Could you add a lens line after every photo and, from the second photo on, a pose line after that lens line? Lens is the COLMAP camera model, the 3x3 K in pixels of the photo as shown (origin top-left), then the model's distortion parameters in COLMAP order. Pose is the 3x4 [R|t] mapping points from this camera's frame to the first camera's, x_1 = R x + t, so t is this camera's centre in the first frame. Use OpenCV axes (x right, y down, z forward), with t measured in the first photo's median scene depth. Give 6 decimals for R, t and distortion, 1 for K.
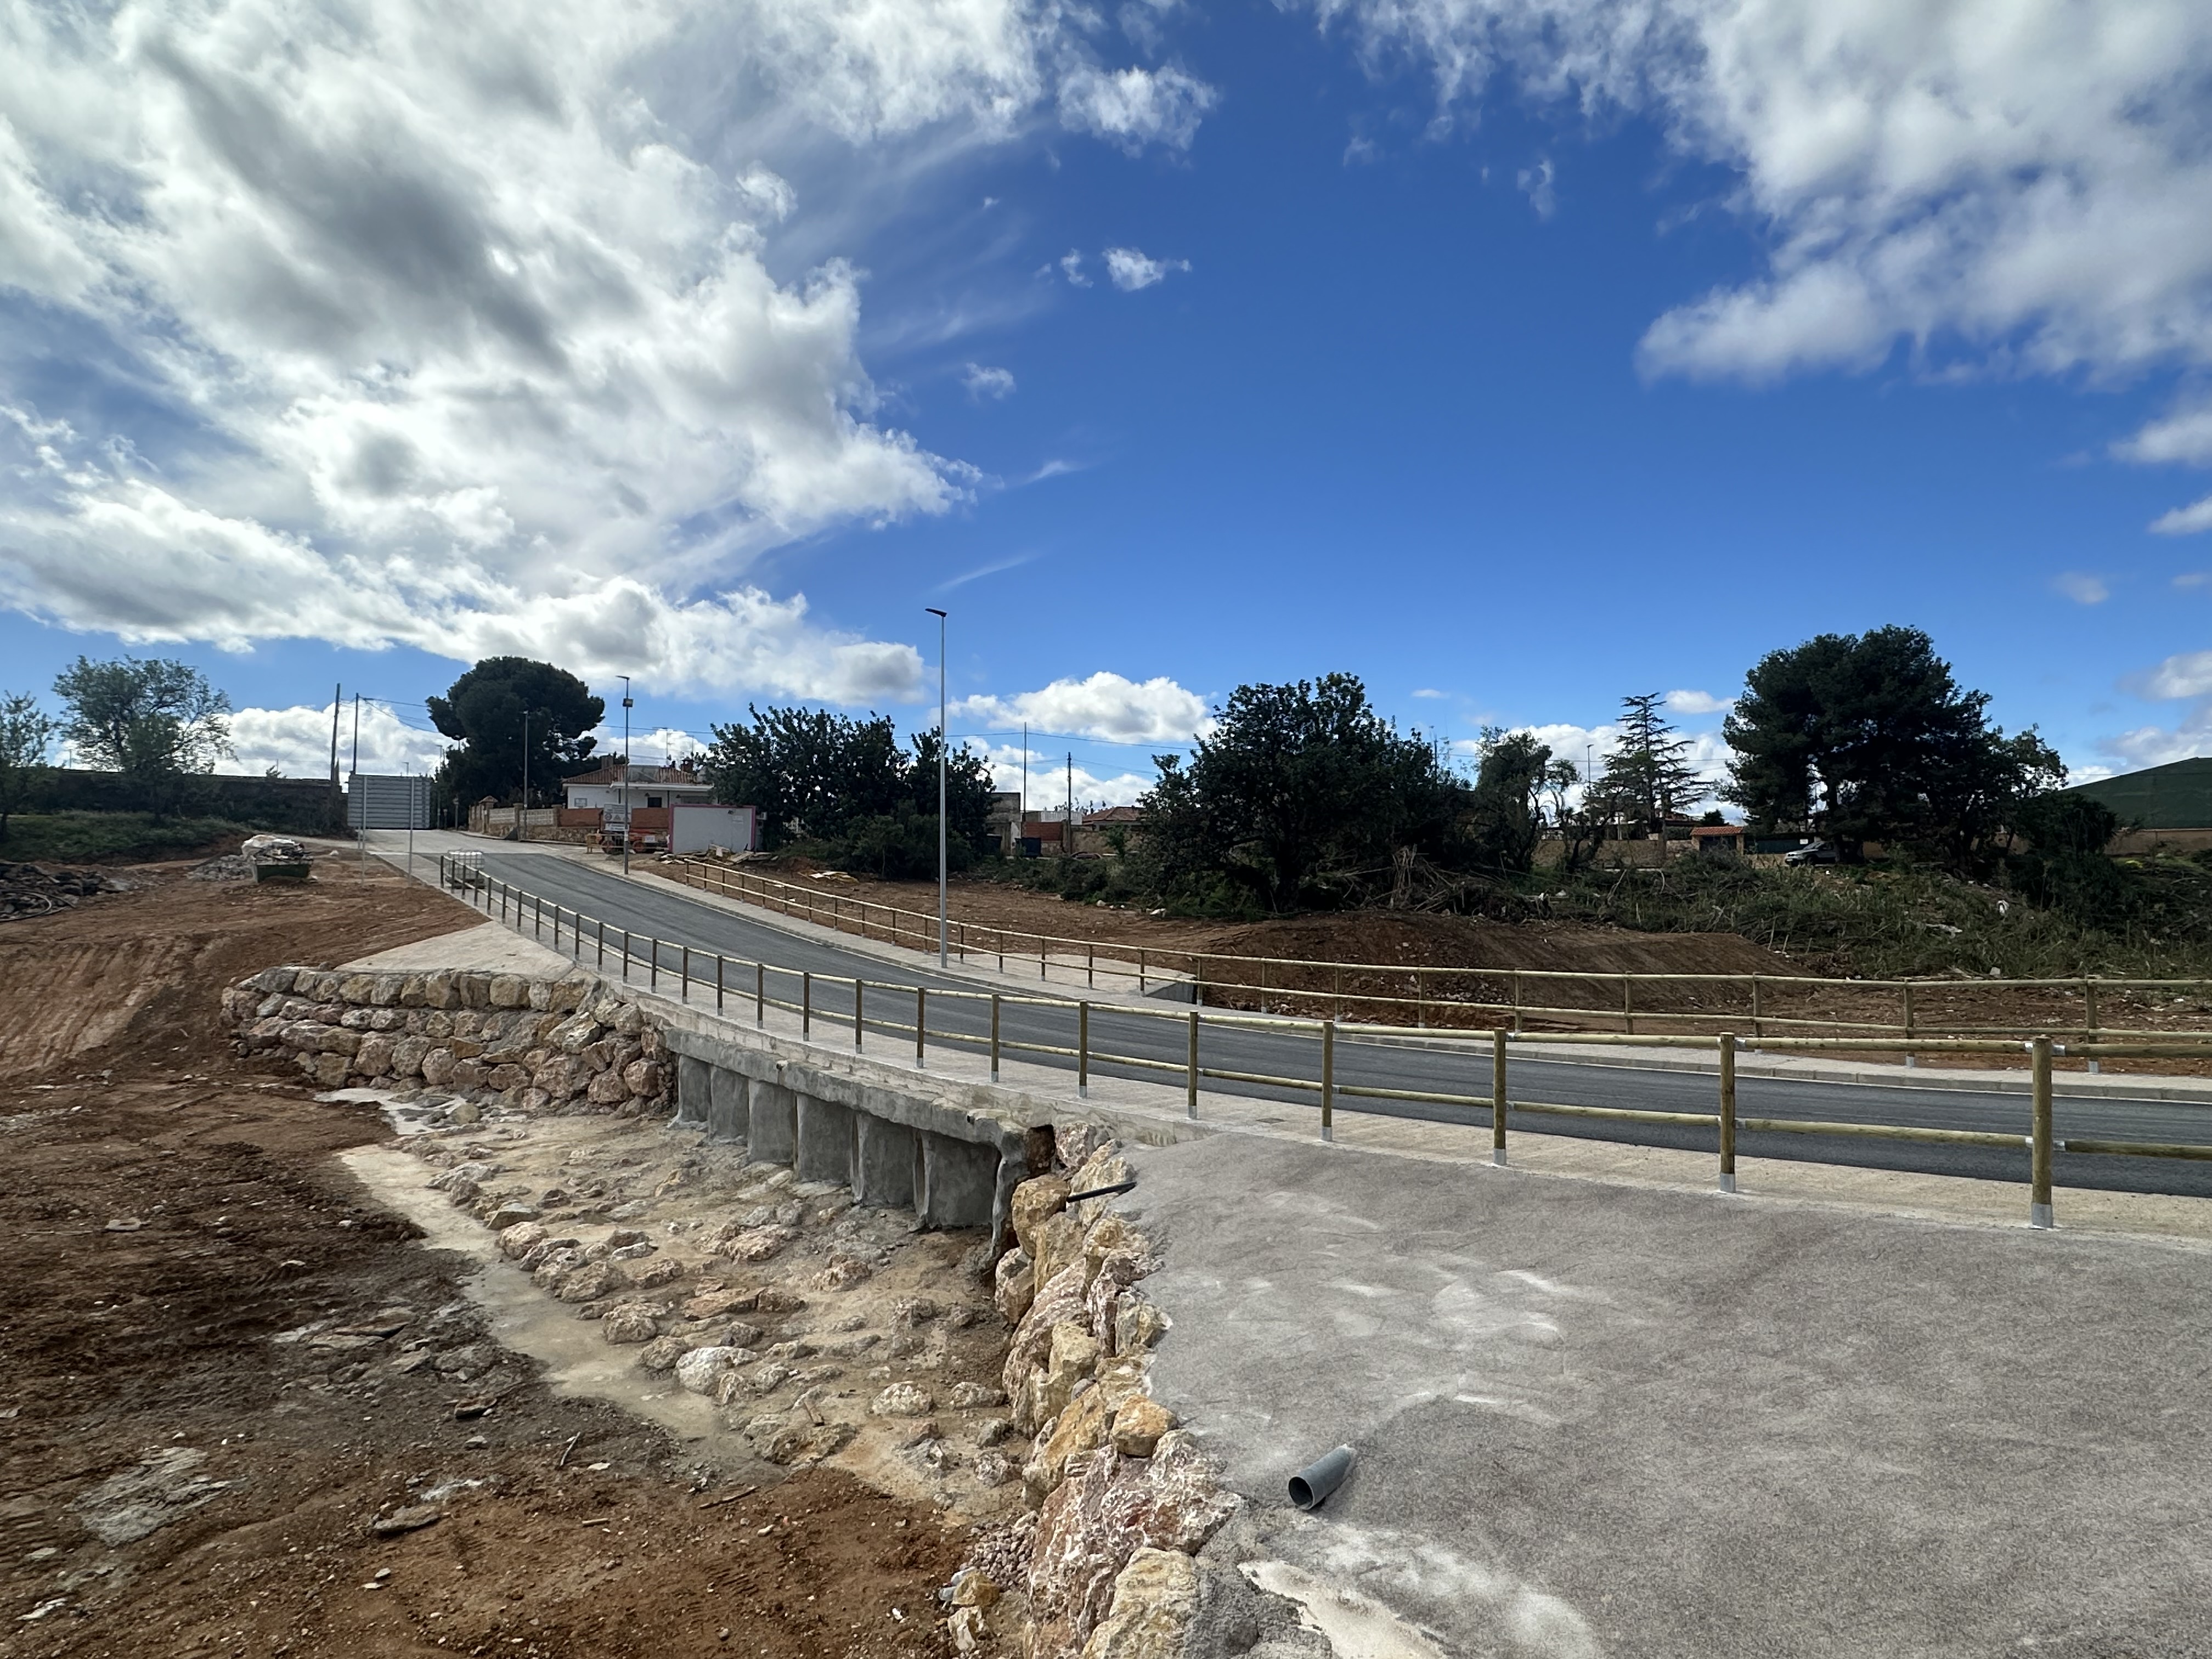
lens RADIAL K [[1276.4, 0, 1102.2], [0, 1276.4, 840.2], [0, 0, 1]] dist [-0.009175, 0.012381]
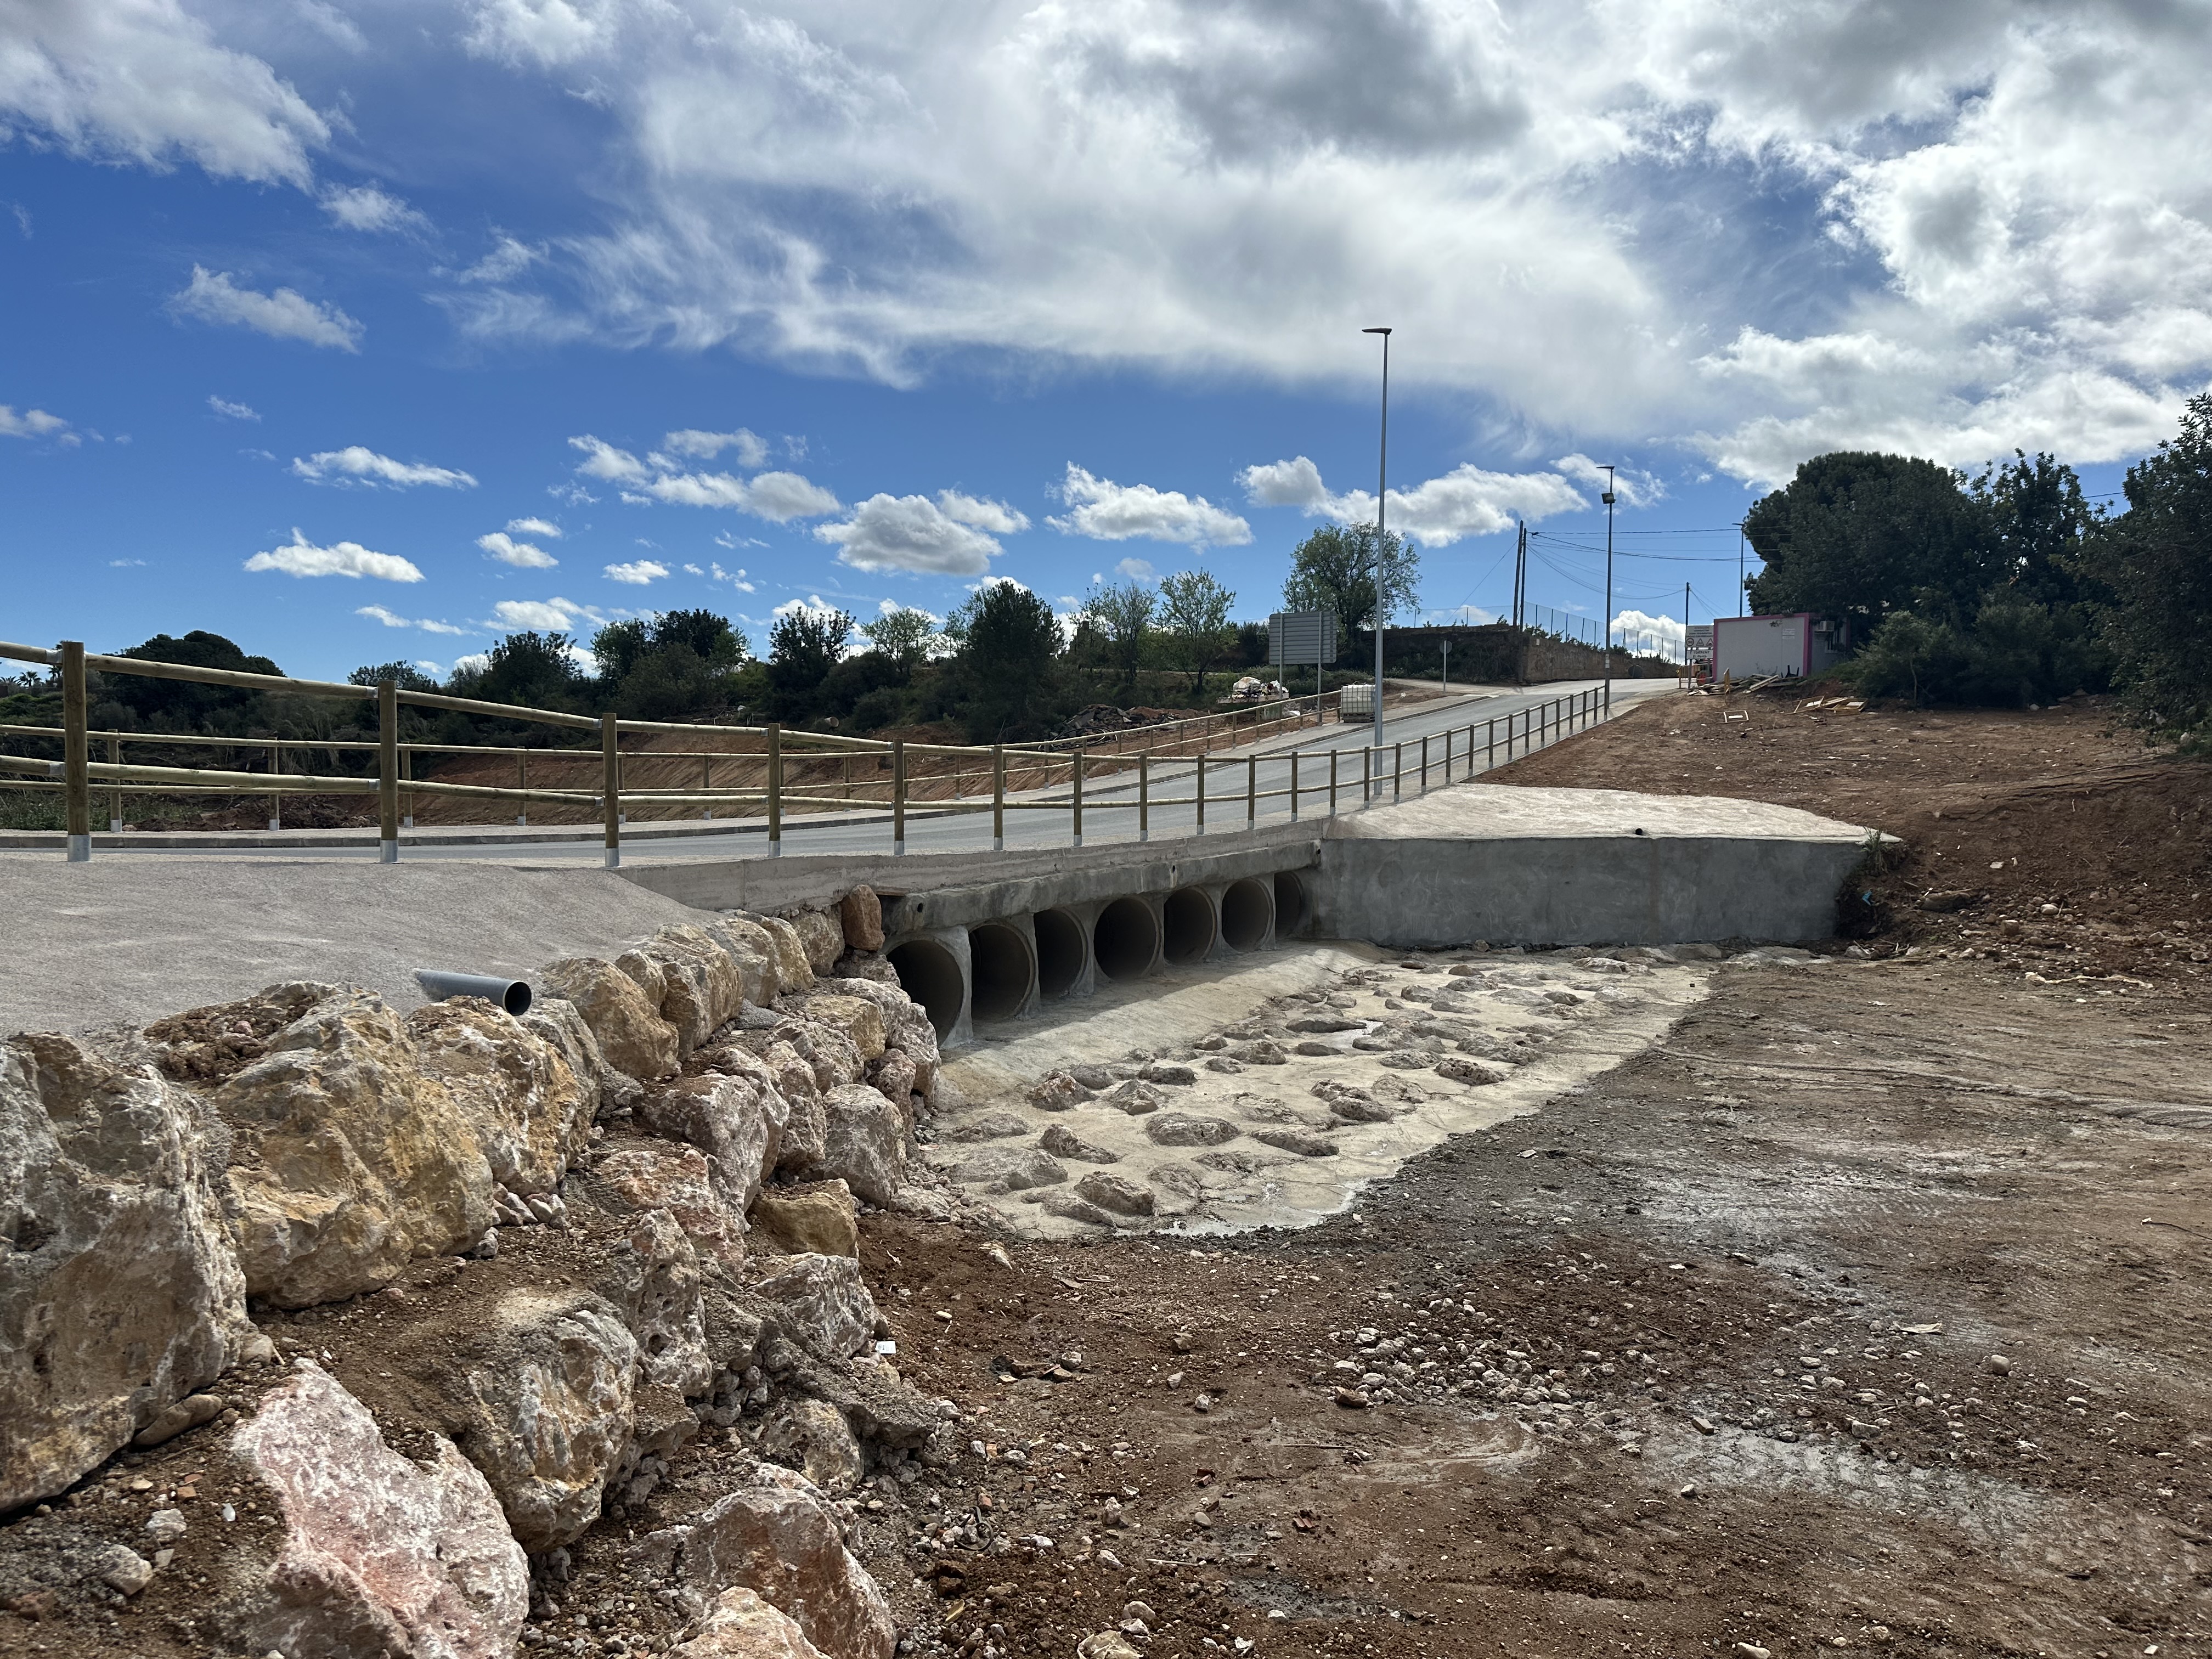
lens RADIAL K [[1528.2, 0, 1108.2], [0, 1528.2, 829.3], [0, 0, 1]] dist [0.039829, -0.013184]
pose [[0.423193, 0.044651, -0.904939, 0.512093], [0.023198, 0.997923, 0.060088, 0.048126], [0.905743, -0.046422, 0.421278, 0.349338]]
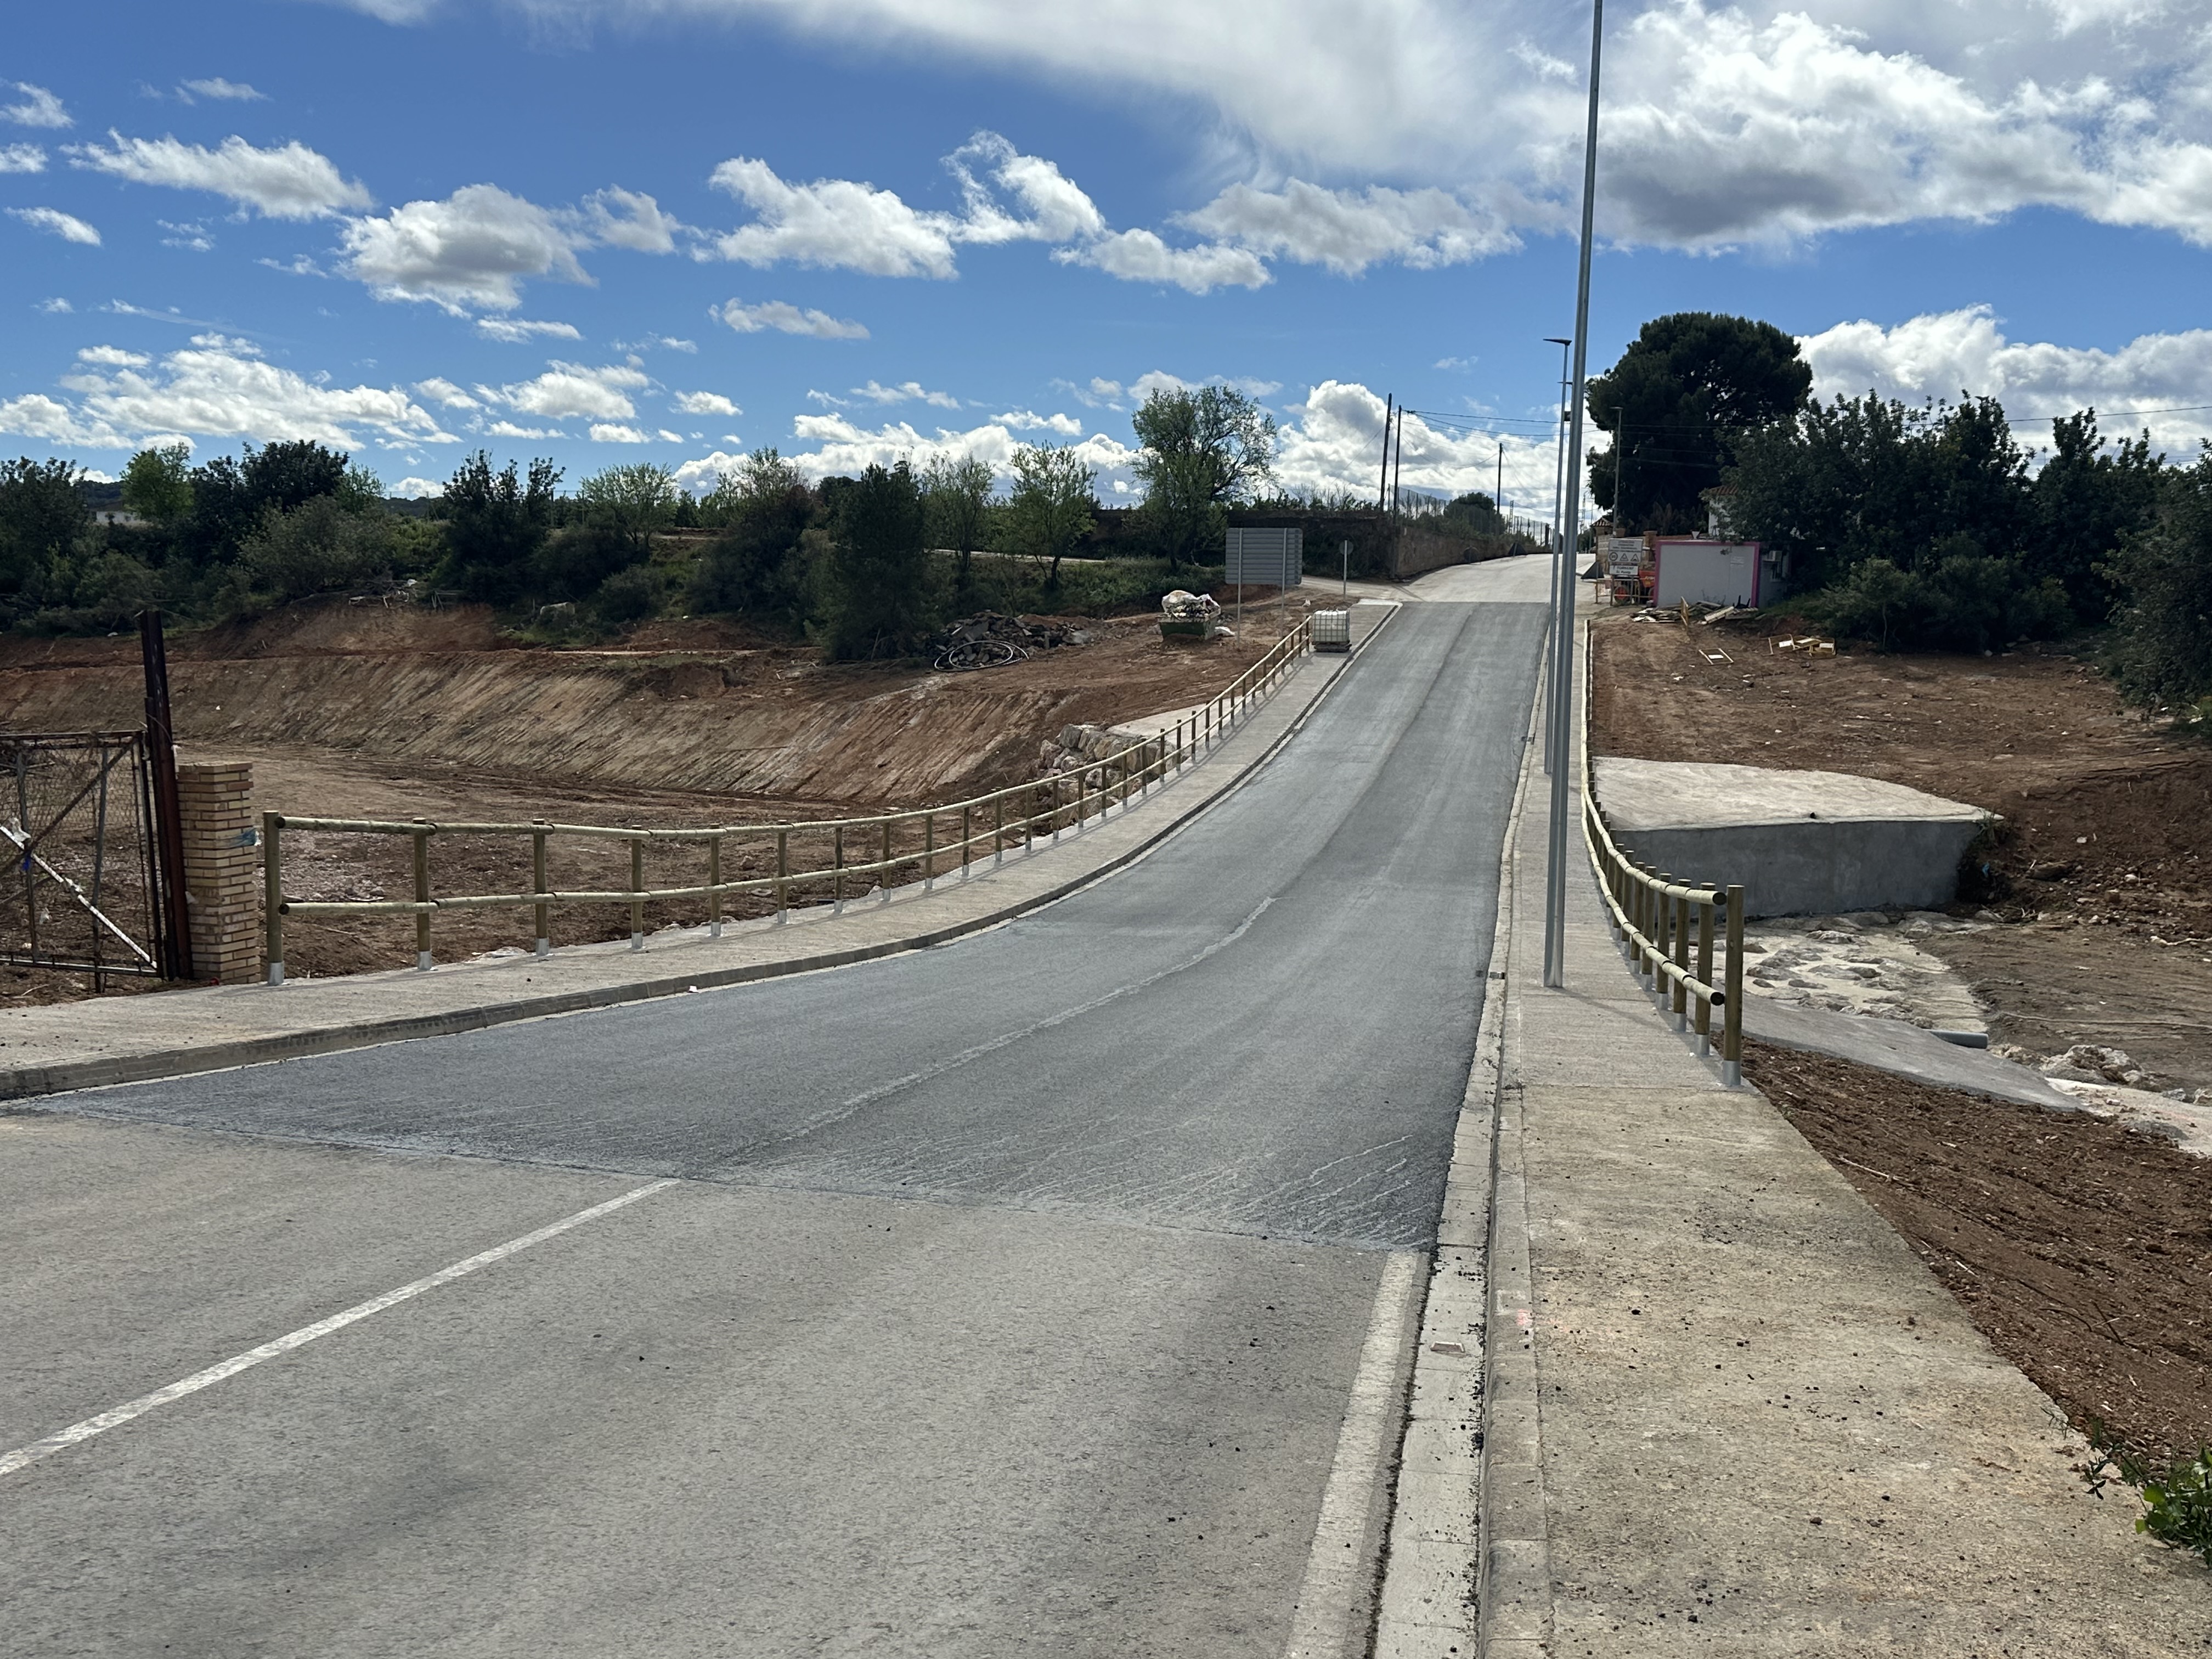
lens RADIAL K [[2108.1, 0, 1115.4], [0, 2108.1, 810.2], [0, 0, 1]] dist [0.092937, 0.000000]
pose [[0.645399, 0.090780, -0.758432, 0.591639], [0.006261, 0.992251, 0.124095, -0.039777], [0.763820, -0.084840, 0.639829, -0.098011]]
